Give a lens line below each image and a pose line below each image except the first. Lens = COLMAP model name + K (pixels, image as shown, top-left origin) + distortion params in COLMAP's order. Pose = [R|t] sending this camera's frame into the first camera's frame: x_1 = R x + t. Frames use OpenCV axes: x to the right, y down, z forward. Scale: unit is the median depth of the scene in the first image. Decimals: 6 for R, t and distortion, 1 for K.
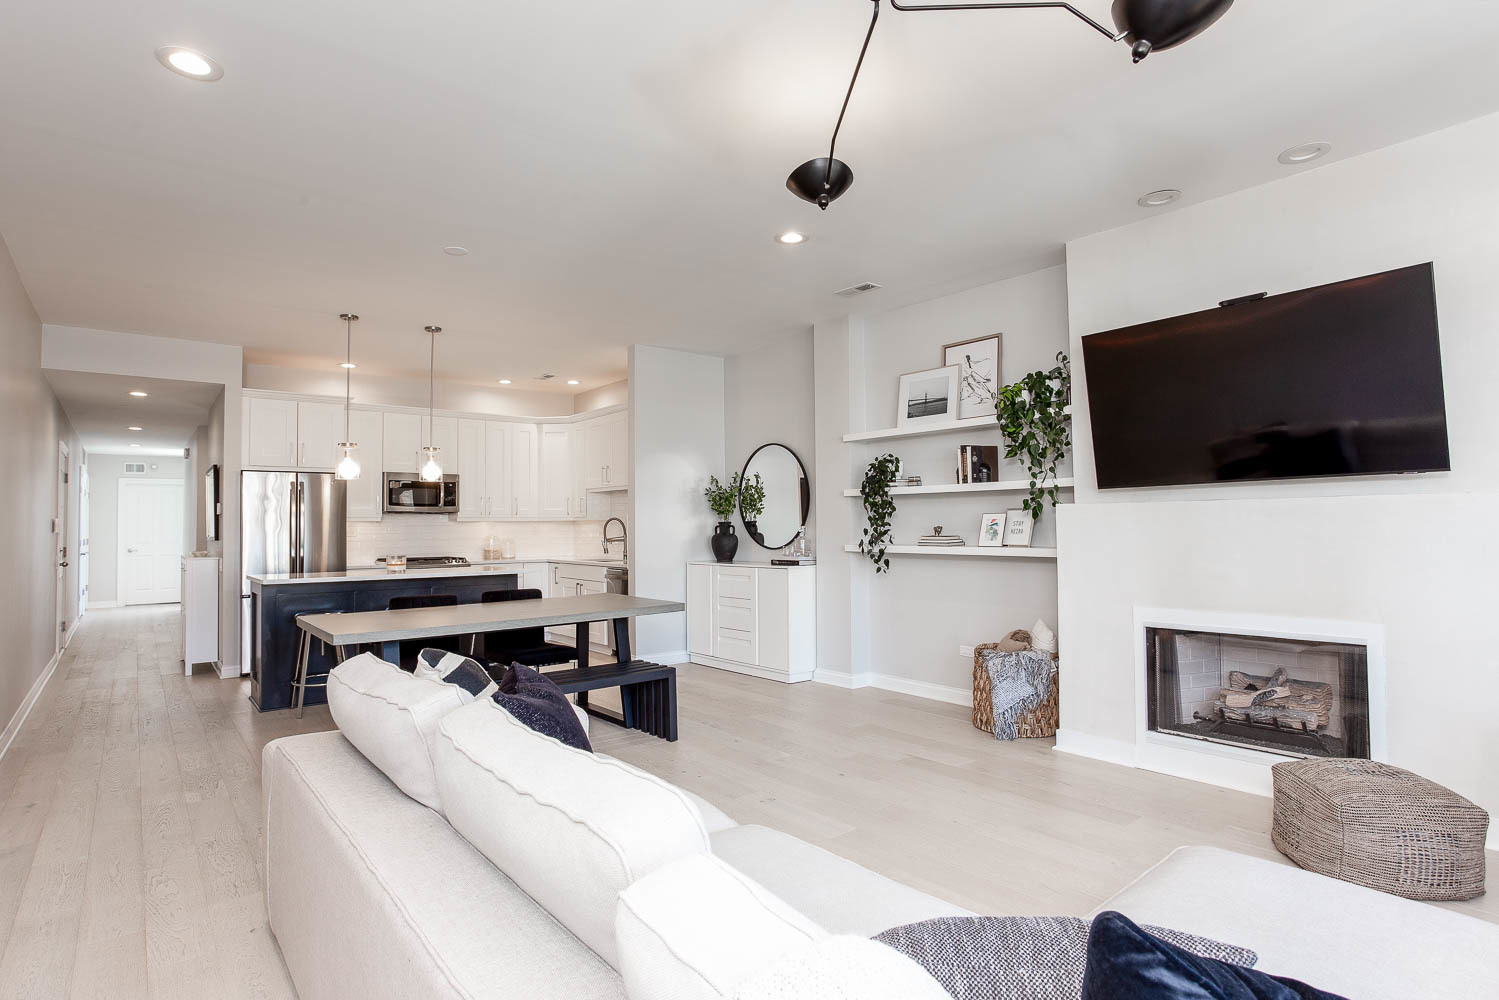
lens RADIAL K [[793.2, 0, 728.6], [0, 793.2, 498.0], [0, 0, 1]] dist [-0.031617, 0.000551]
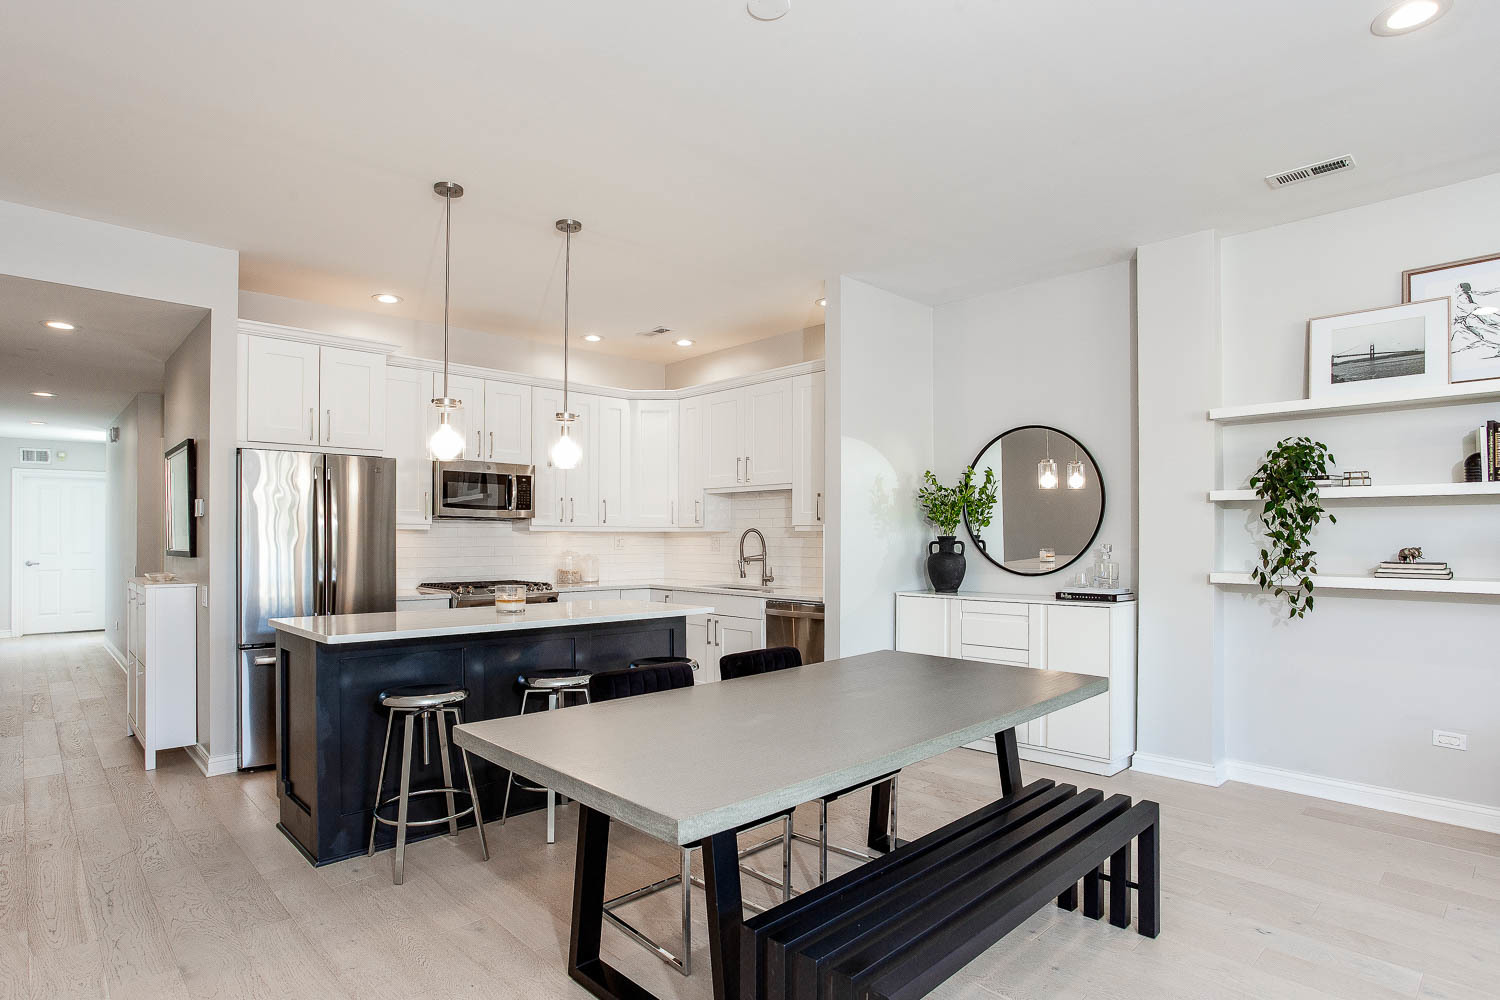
lens RADIAL K [[808.0, 0, 733.4], [0, 808.0, 531.0], [0, 0, 1]] dist [-0.052108, 0.026997]
pose [[0.996330, 0.011326, 0.084841, -0.272413], [-0.013576, 0.999570, 0.025988, 0.010074], [-0.084510, -0.027045, 0.996056, 0.319938]]
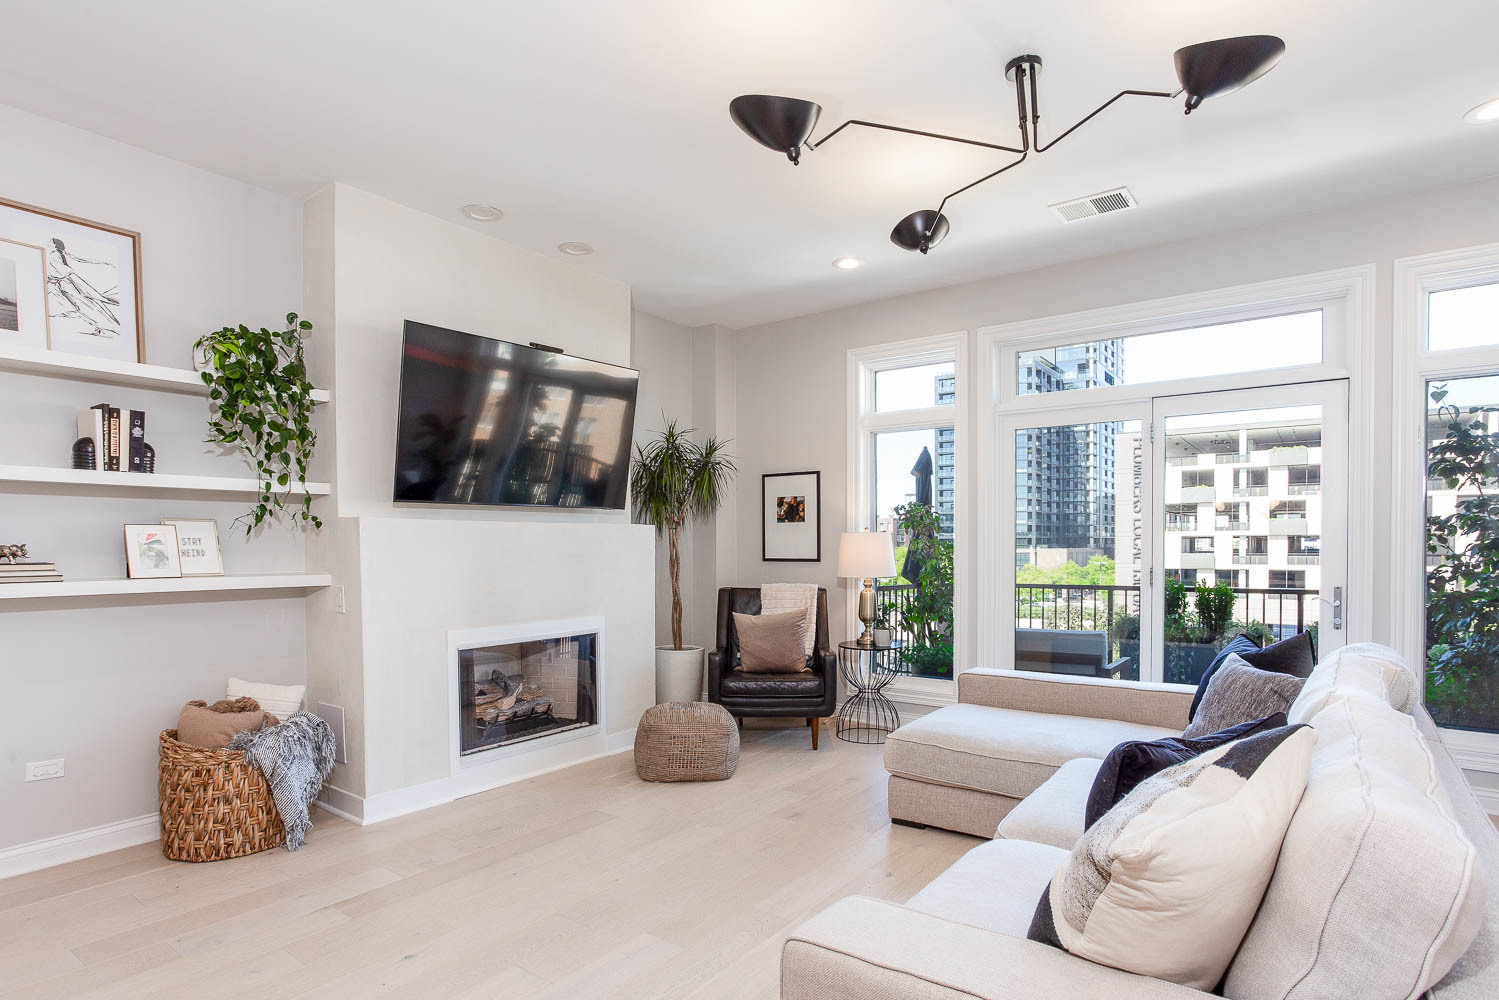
lens RADIAL K [[800.0, 0, 745.0], [0, 800.0, 555.0], [0, 0, 1]] dist [-0.043358, 0.021200]
pose [[-0.268916, -0.004680, 0.963152, -0.286266], [-0.030294, 0.999535, -0.003601, 0.023331], [-0.962687, -0.030146, -0.268932, 0.533454]]
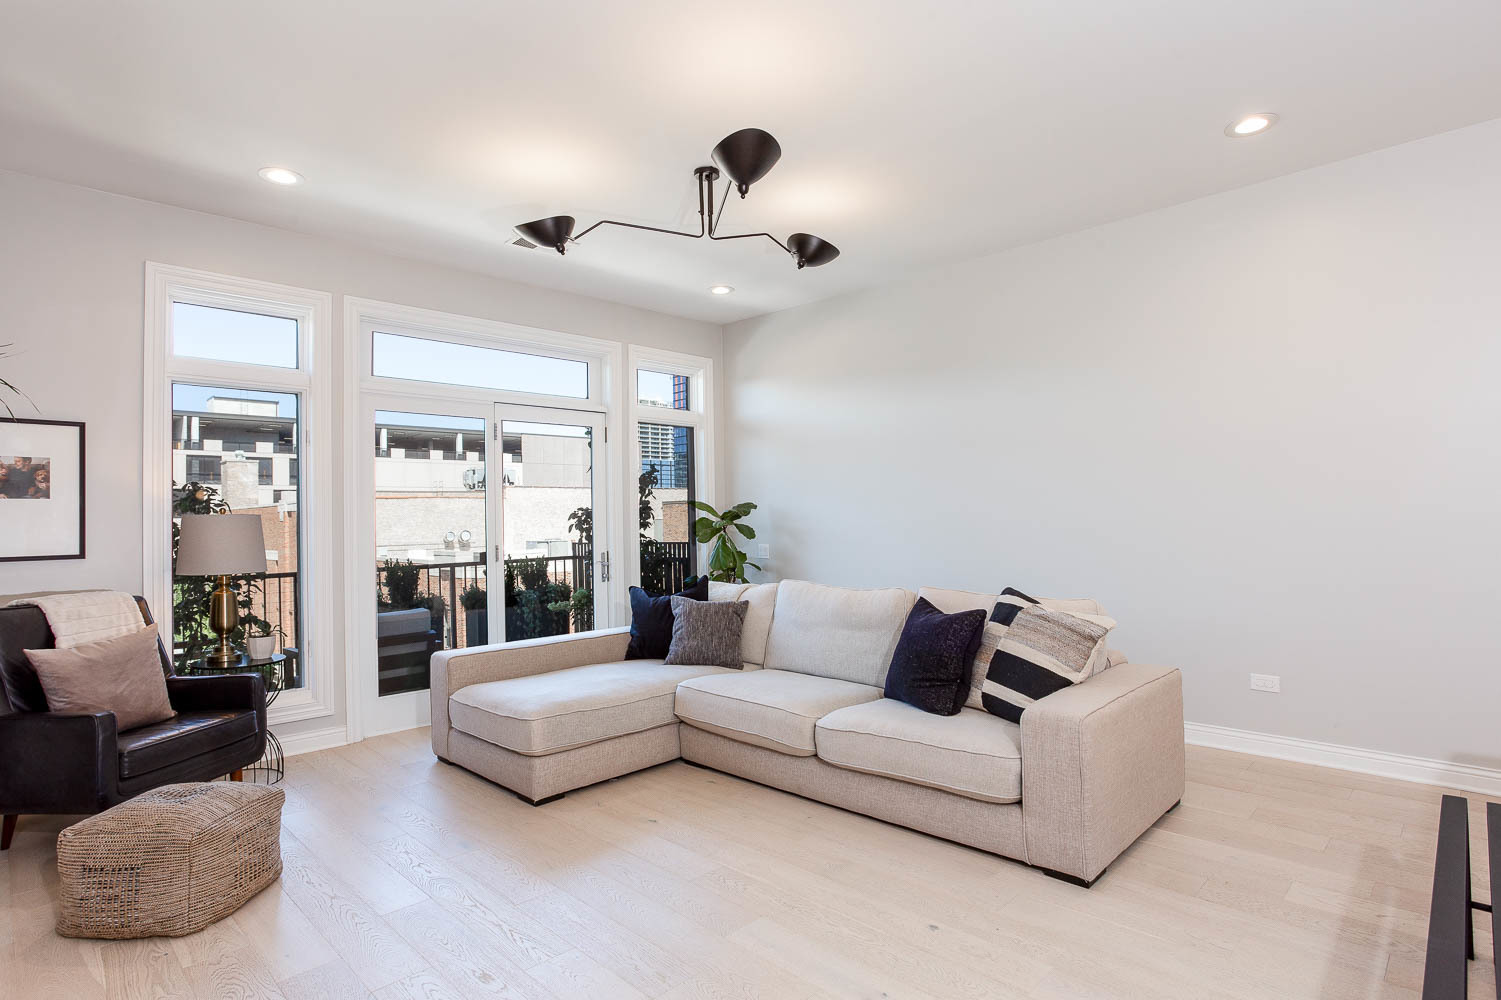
lens RADIAL K [[768.2, 0, 750.5], [0, 768.2, 500.0], [0, 0, 1]] dist [-0.038452, 0.012068]
pose [[-0.990707, 0.023180, -0.134024, 0.104394], [0.031421, 0.997721, -0.059707, 0.029724], [0.132335, -0.063363, -0.989178, 0.809557]]
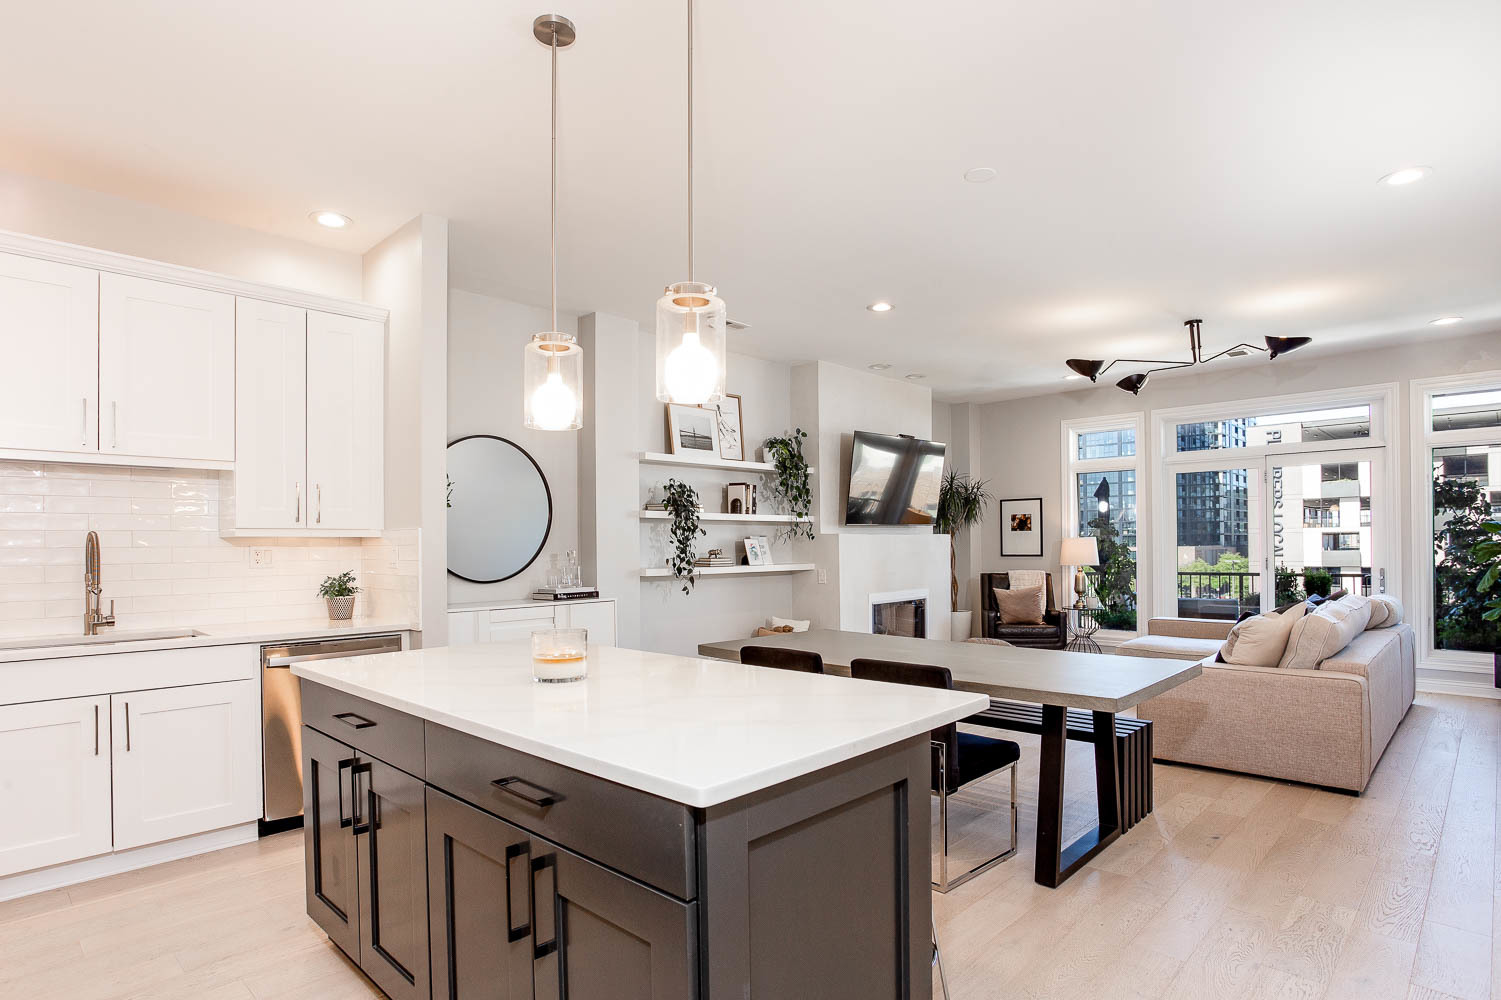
lens RADIAL K [[809.4, 0, 760.9], [0, 809.4, 541.7], [0, 0, 1]] dist [-0.026689, 0.002126]
pose [[-0.161433, 0.014336, 0.986780, -0.715407], [-0.023436, 0.999557, -0.018355, 0.035666], [-0.986605, -0.026089, -0.161025, 0.891729]]
